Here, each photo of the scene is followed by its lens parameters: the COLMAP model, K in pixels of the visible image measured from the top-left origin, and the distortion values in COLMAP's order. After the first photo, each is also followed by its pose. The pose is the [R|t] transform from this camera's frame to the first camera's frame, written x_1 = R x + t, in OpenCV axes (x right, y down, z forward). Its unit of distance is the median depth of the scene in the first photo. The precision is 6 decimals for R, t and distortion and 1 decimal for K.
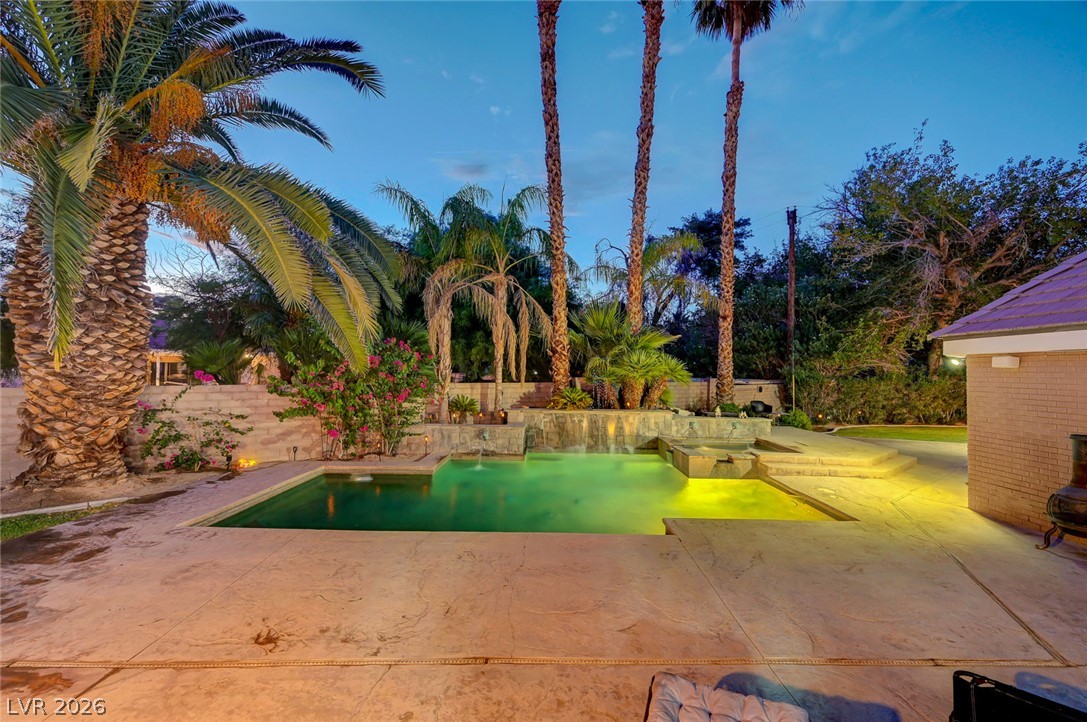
lens RADIAL K [[429.0, 0, 543.5], [0, 429.0, 361.0], [0, 0, 1]] dist [0.002352, -0.000252]
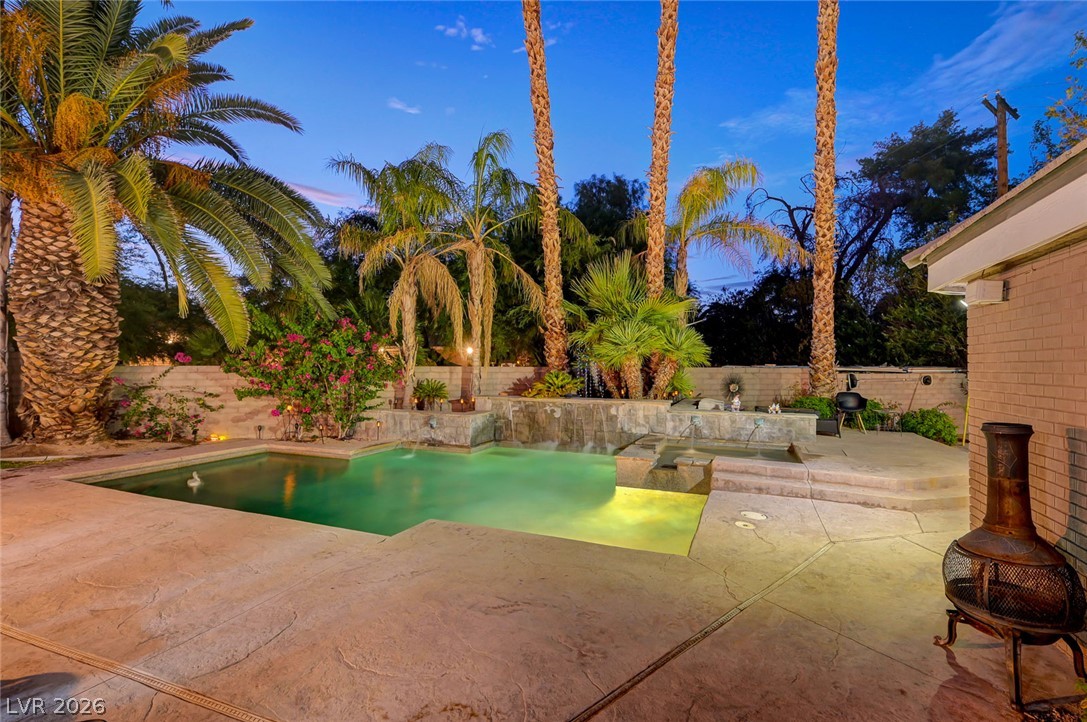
lens RADIAL K [[495.3, 0, 543.5], [0, 495.3, 361.0], [0, 0, 1]] dist [0.001242, 0.000414]
pose [[0.926481, -0.011680, -0.376160, 0.543975], [0.015326, 0.999860, 0.006702, 0.048886], [0.376029, -0.011975, 0.926530, 0.158880]]
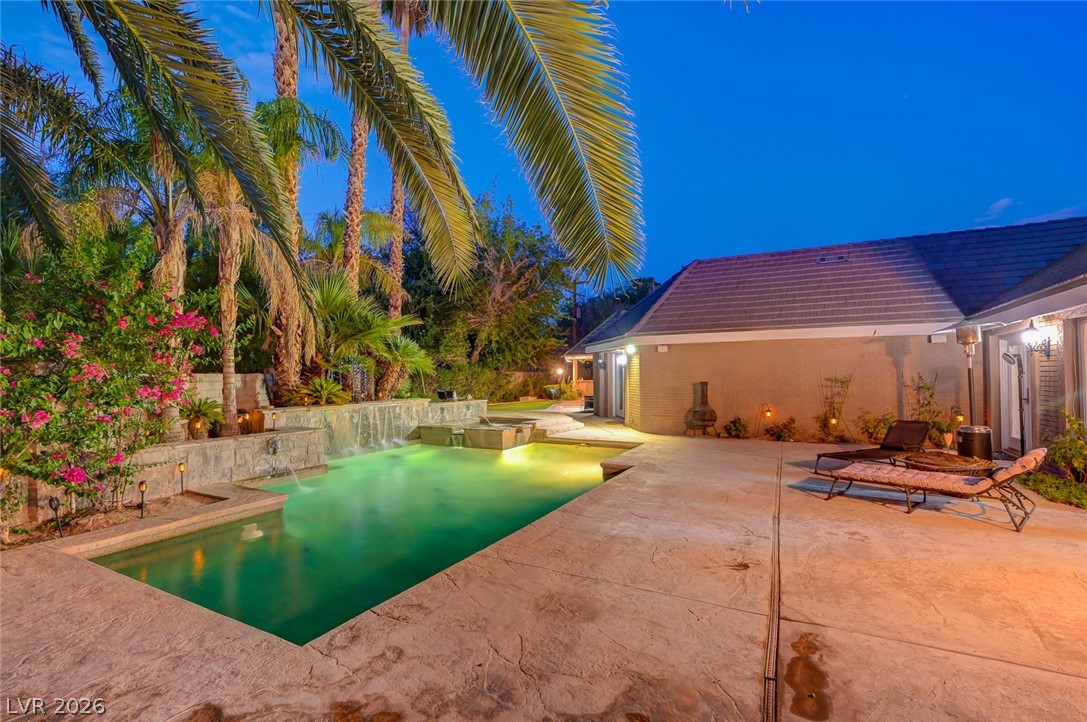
lens RADIAL K [[488.1, 0, 543.5], [0, 488.1, 361.0], [0, 0, 1]] dist [0.001175, 0.000080]
pose [[0.464069, 0.006863, 0.885773, -0.728558], [-0.004926, 0.999975, -0.005168, 0.046722], [-0.885785, -0.001965, 0.464091, 0.316159]]
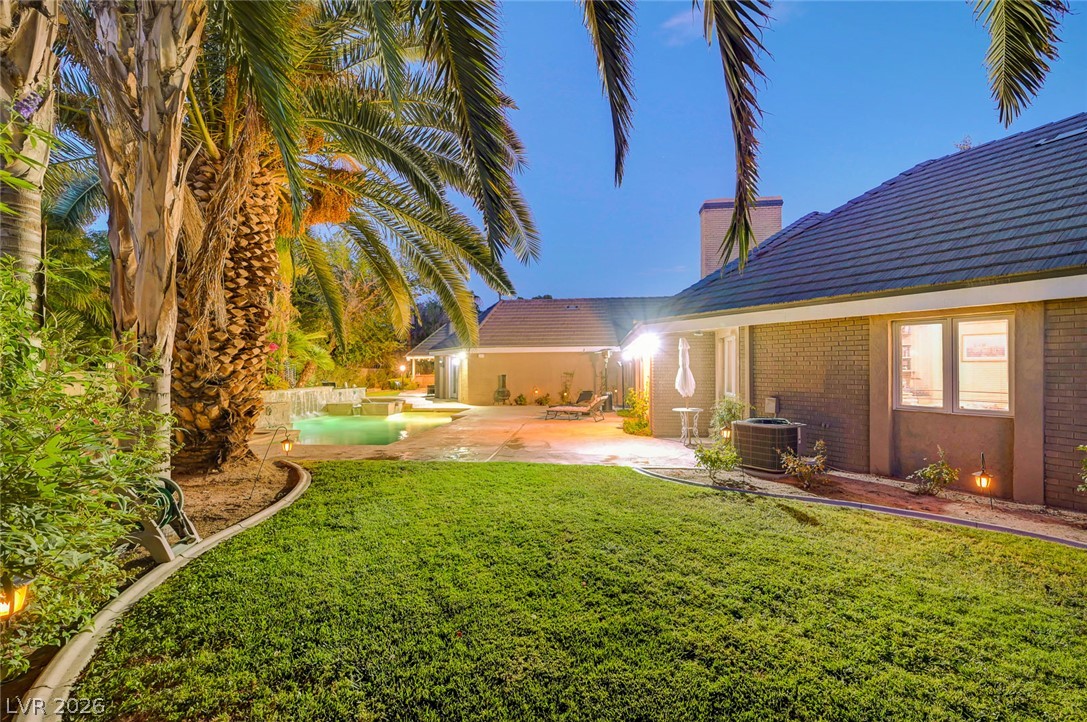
lens RADIAL K [[456.2, 0, 543.5], [0, 456.2, 361.0], [0, 0, 1]] dist [0.000294, 0.000002]
pose [[0.103584, 0.002327, 0.994618, -1.566373], [-0.012482, 0.999922, -0.001039, 0.026798], [-0.994542, -0.012307, 0.103605, 0.117767]]
